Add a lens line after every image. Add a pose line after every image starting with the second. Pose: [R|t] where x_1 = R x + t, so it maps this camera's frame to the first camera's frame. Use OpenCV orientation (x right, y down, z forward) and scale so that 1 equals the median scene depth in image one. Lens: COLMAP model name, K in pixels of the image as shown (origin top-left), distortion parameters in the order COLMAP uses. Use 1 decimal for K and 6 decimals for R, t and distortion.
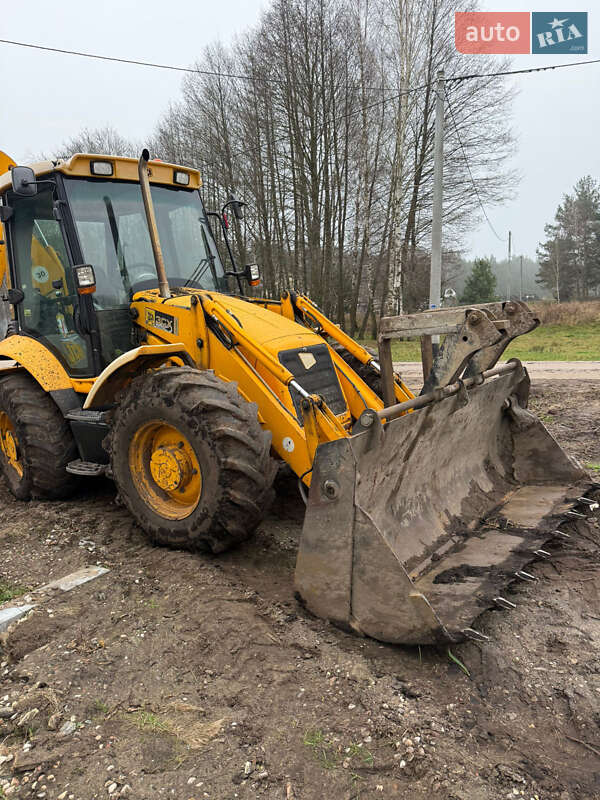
lens RADIAL K [[549.4, 0, 311.8], [0, 549.4, 401.8], [0, 0, 1]] dist [0.098162, -0.113048]
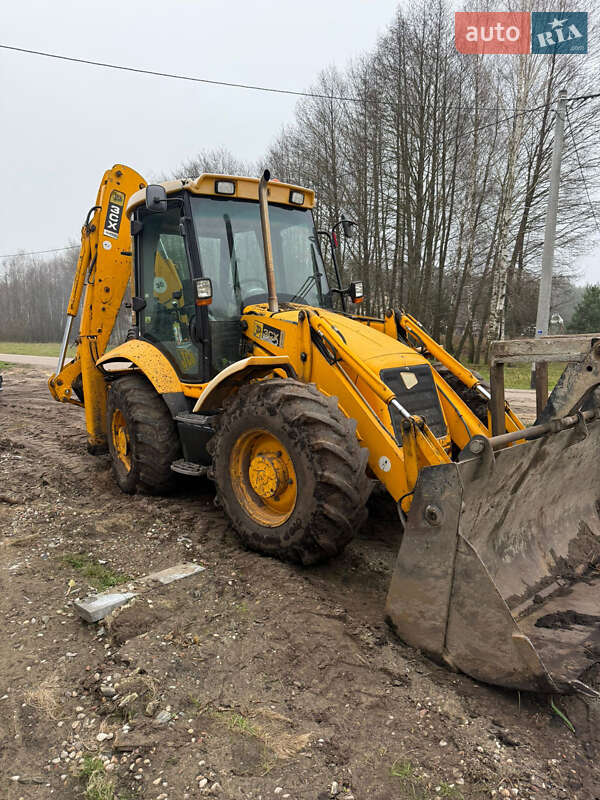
lens RADIAL K [[549.4, 0, 311.8], [0, 549.4, 401.8], [0, 0, 1]] dist [0.098162, -0.113048]
pose [[0.984799, 0.072809, -0.157700, -0.023544], [-0.077555, 0.996696, -0.024145, 0.000552], [0.155421, 0.036008, 0.987192, -0.003383]]
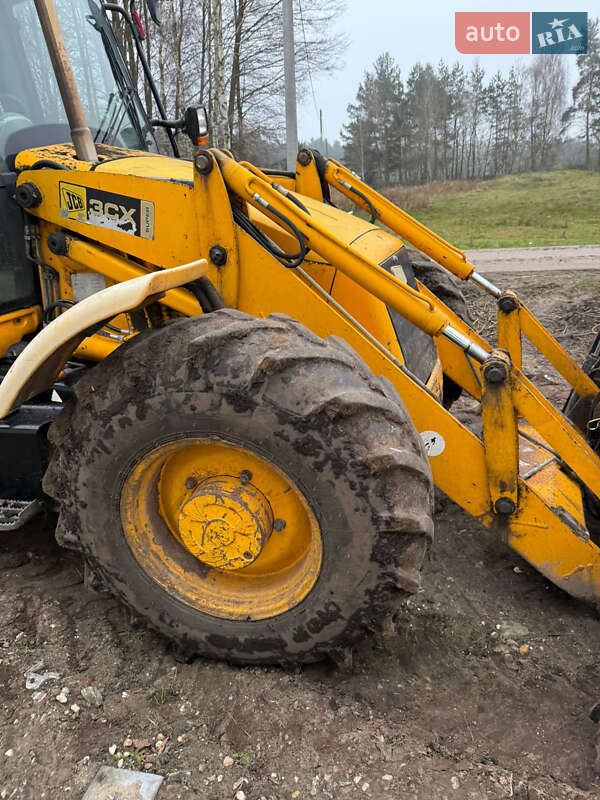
lens RADIAL K [[549.4, 0, 311.8], [0, 549.4, 401.8], [0, 0, 1]] dist [0.098162, -0.113048]
pose [[0.946456, -0.118573, 0.300267, -0.321110], [0.059925, 0.978469, 0.197505, -0.079666], [-0.317221, -0.168936, 0.933183, 0.543712]]
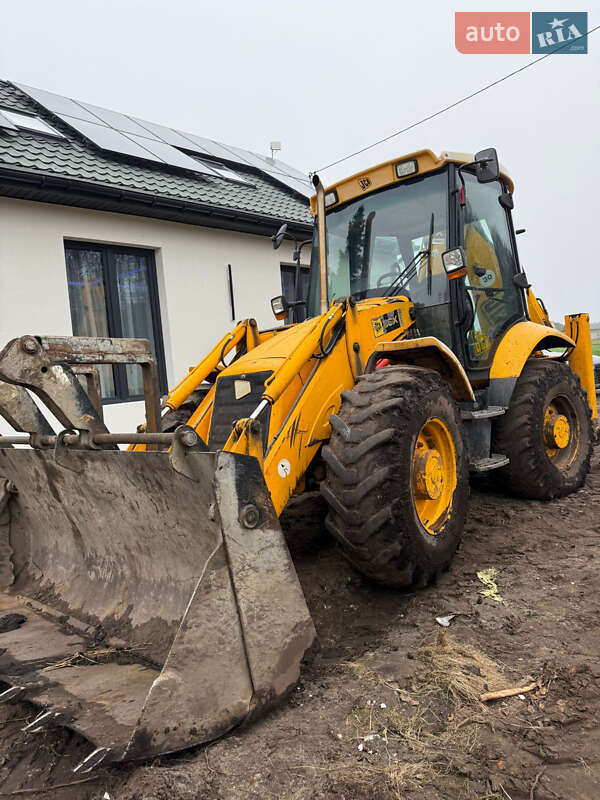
lens RADIAL K [[571.7, 0, 323.7], [0, 571.7, 401.3], [0, 0, 1]] dist [0.001450, -0.002162]
pose [[-0.015847, 0.132497, -0.991057, 0.908714], [-0.070199, 0.988588, 0.133290, -0.190608], [0.997407, 0.071684, -0.006365, 1.158677]]
